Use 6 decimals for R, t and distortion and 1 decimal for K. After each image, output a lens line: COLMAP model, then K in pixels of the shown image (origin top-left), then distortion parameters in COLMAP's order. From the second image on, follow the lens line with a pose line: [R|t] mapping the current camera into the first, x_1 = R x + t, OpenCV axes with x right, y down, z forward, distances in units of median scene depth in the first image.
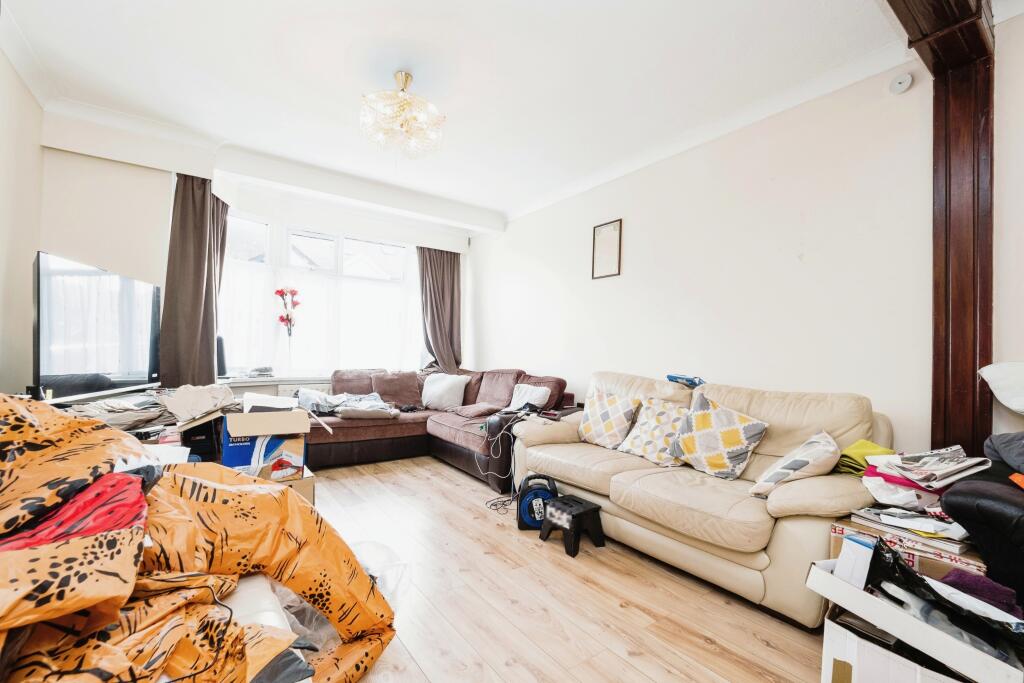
lens RADIAL K [[428.1, 0, 512.0], [0, 428.1, 341.5], [0, 0, 1]] dist [0.000017, -0.000002]
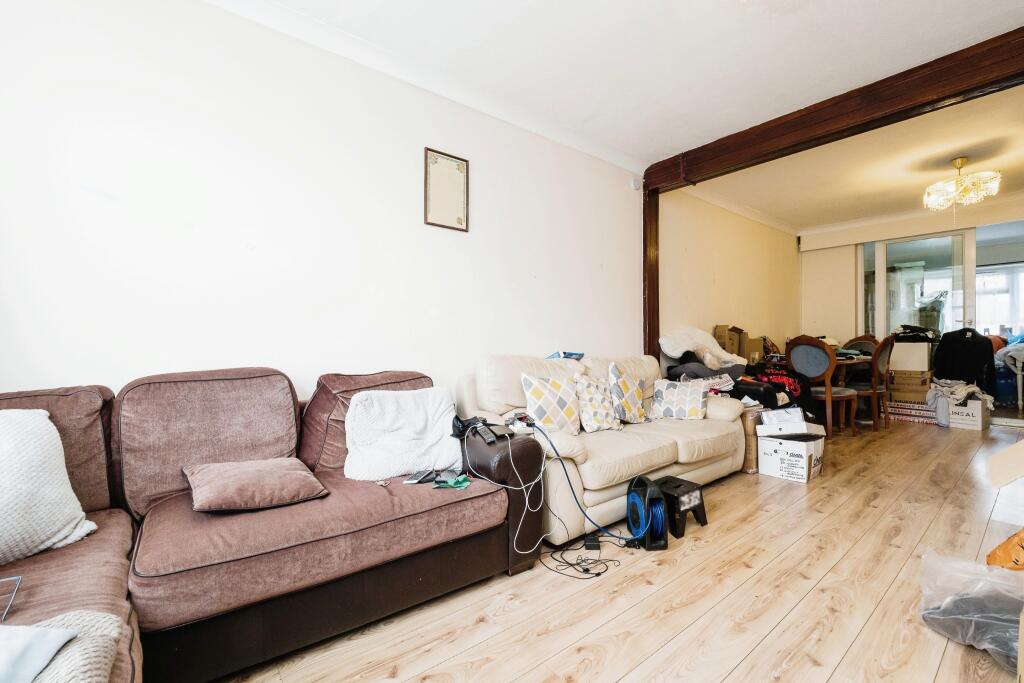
lens RADIAL K [[434.8, 0, 512.0], [0, 434.8, 341.5], [0, 0, 1]] dist [-0.002295, -0.000268]
pose [[-0.043936, -0.022593, 0.998779, -0.571067], [-0.030983, 0.999294, 0.021241, 0.026771], [-0.998554, -0.030012, -0.044605, 0.973649]]
